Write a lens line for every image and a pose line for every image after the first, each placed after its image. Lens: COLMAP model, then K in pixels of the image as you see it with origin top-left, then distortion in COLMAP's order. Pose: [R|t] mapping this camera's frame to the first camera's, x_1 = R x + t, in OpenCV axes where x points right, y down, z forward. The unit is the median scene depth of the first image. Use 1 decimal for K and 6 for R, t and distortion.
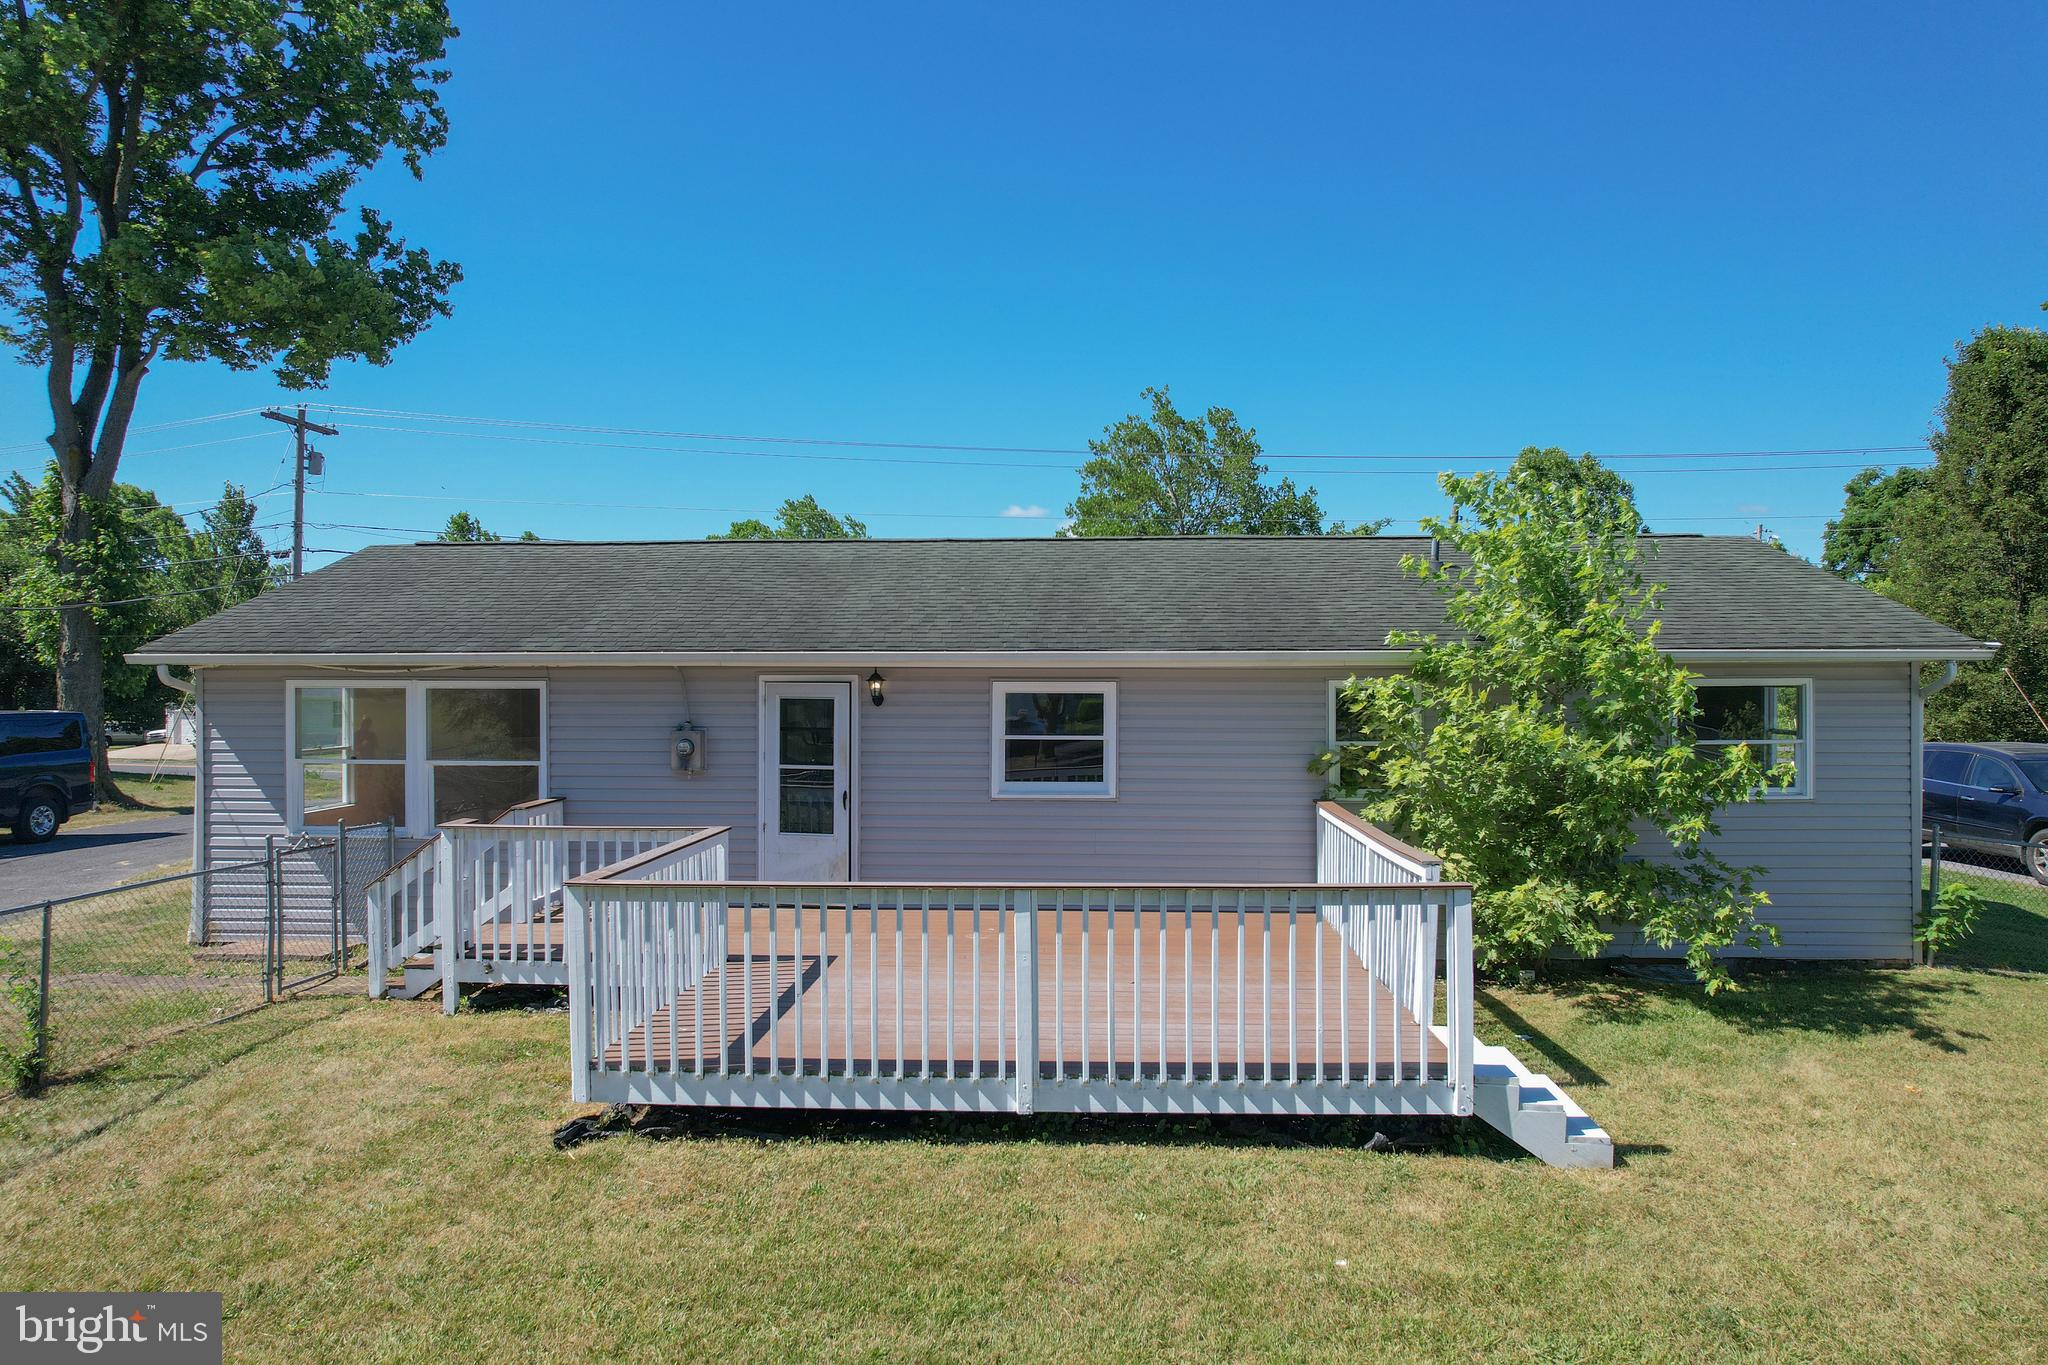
lens RADIAL K [[1303.3, 0, 1014.9], [0, 1303.3, 691.4], [0, 0, 1]] dist [-0.065642, 0.063291]
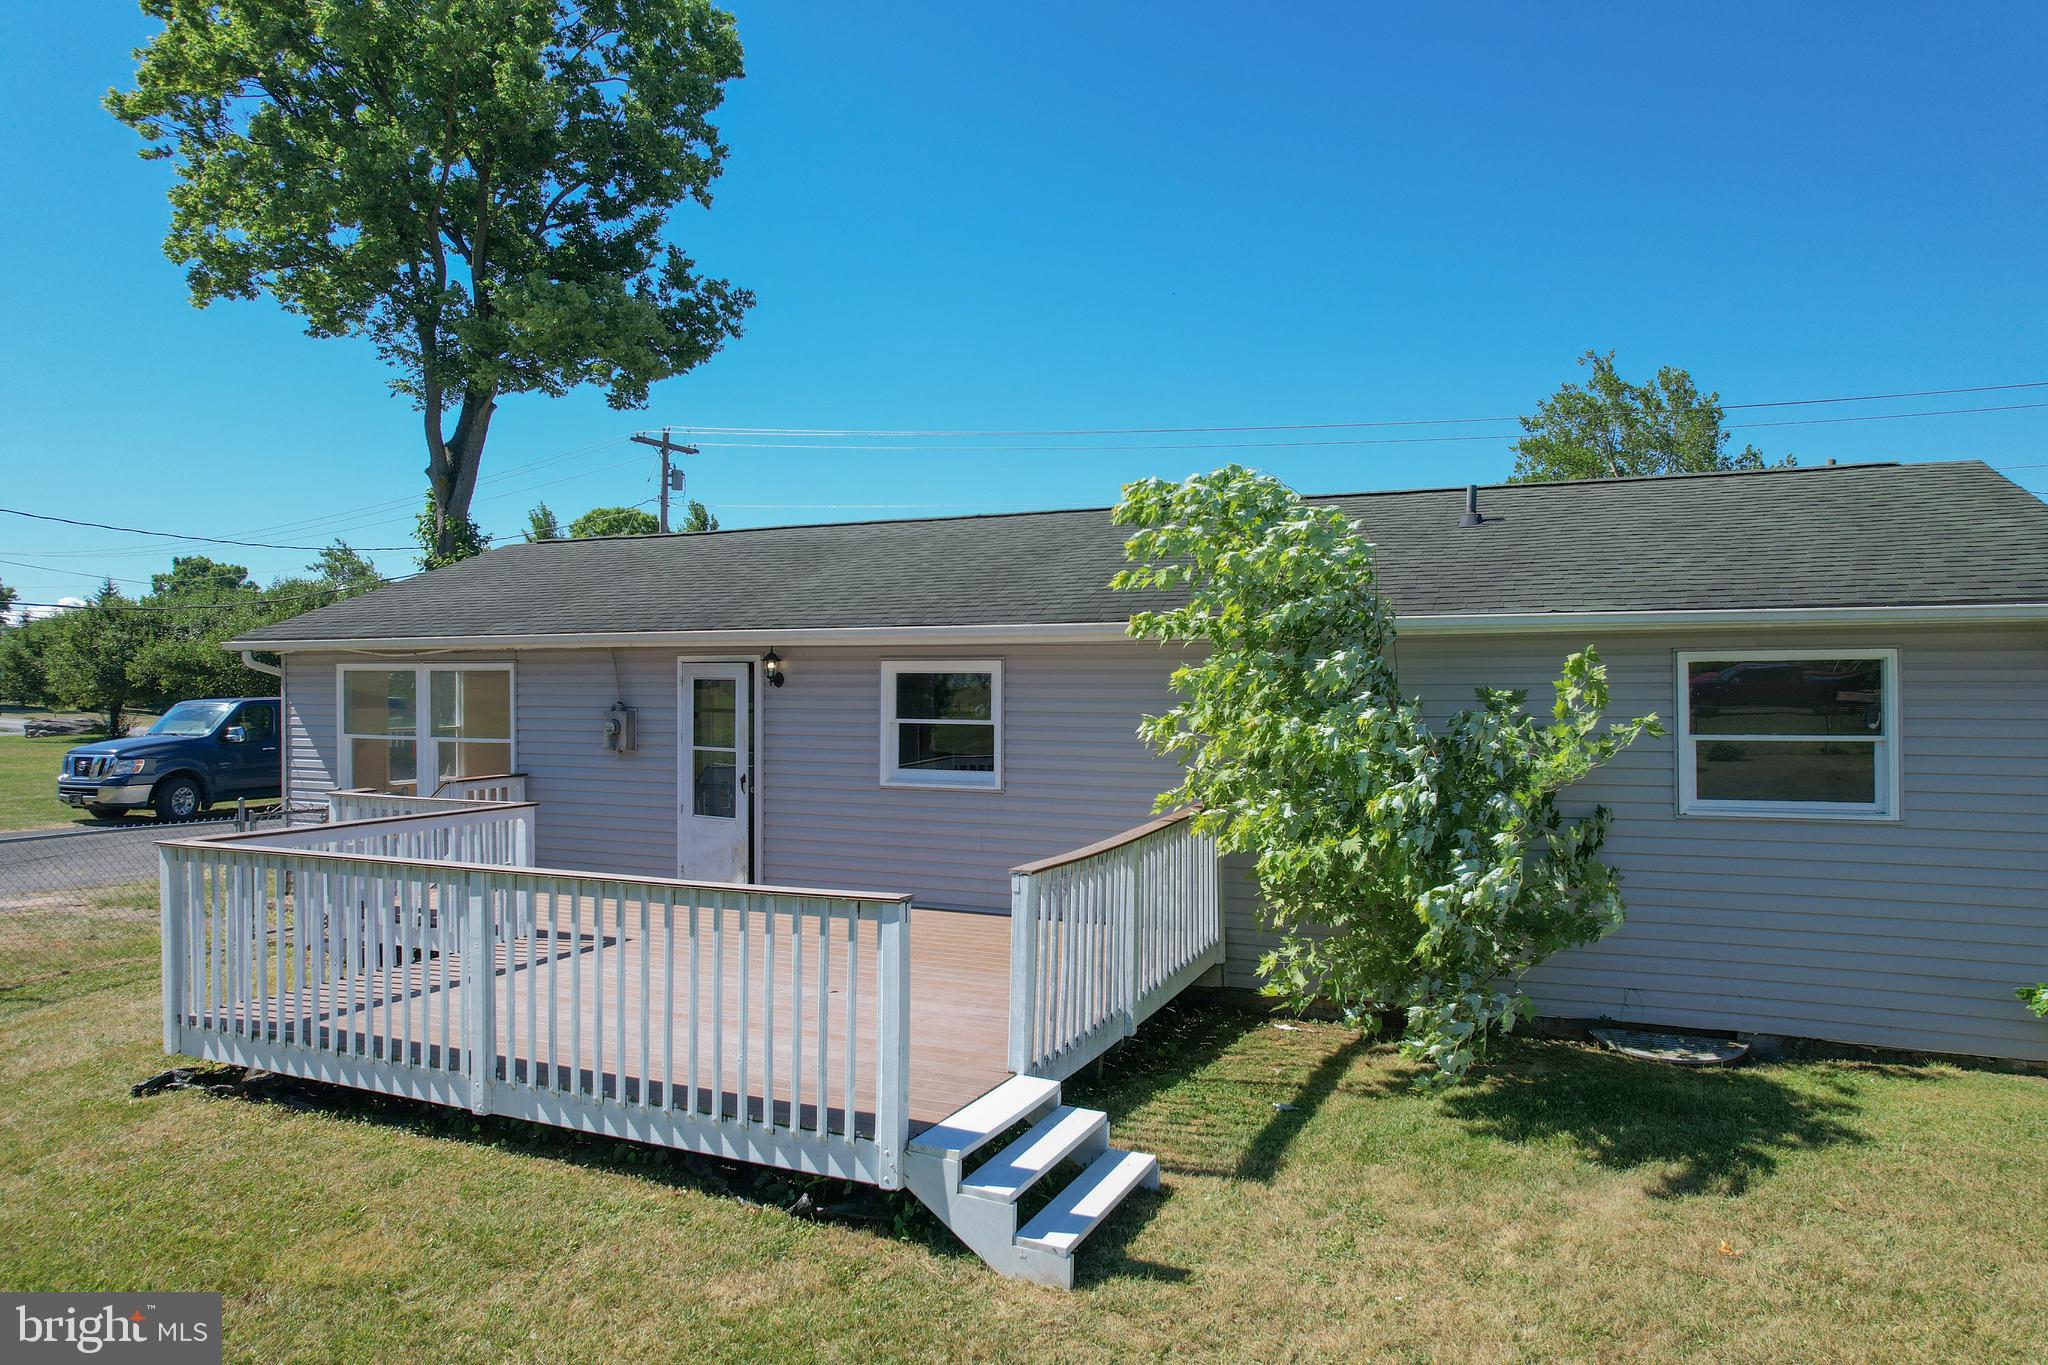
lens RADIAL K [[1303.3, 0, 1014.9], [0, 1303.3, 691.4], [0, 0, 1]] dist [-0.065642, 0.063291]
pose [[0.933520, 0.002969, -0.358512, 0.403343], [-0.002825, 0.999996, 0.000927, 0.013126], [0.358514, 0.000148, 0.933525, 0.164367]]
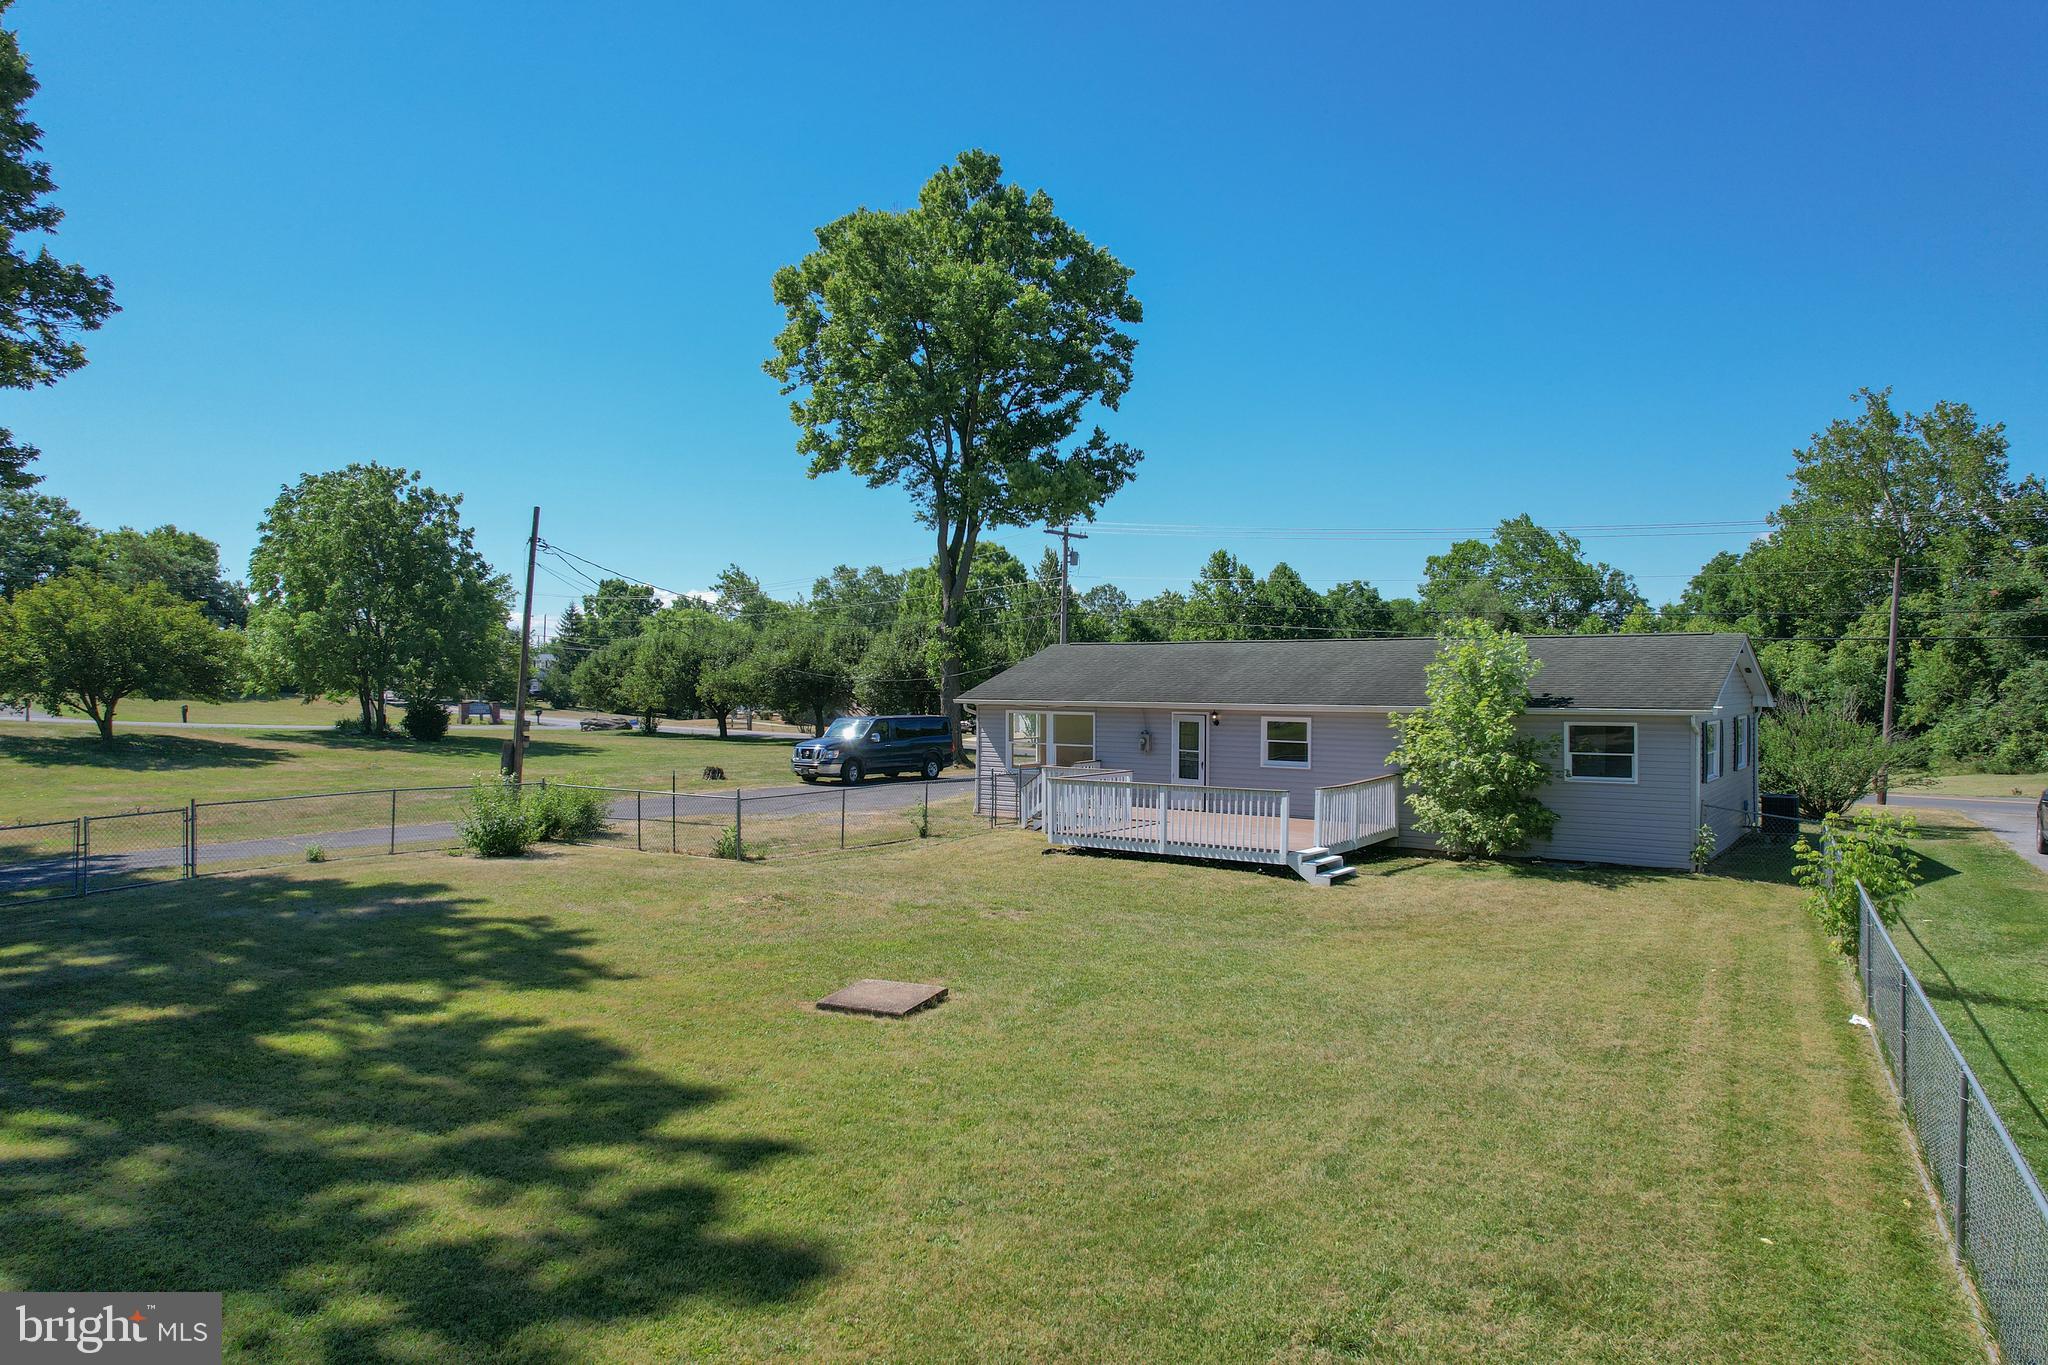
lens RADIAL K [[1303.3, 0, 1014.9], [0, 1303.3, 691.4], [0, 0, 1]] dist [-0.065642, 0.063291]
pose [[0.828593, 0.008950, -0.559780, 0.900452], [-0.008176, 0.999959, 0.003886, -0.056863], [0.559792, 0.001357, 0.828632, -1.137531]]
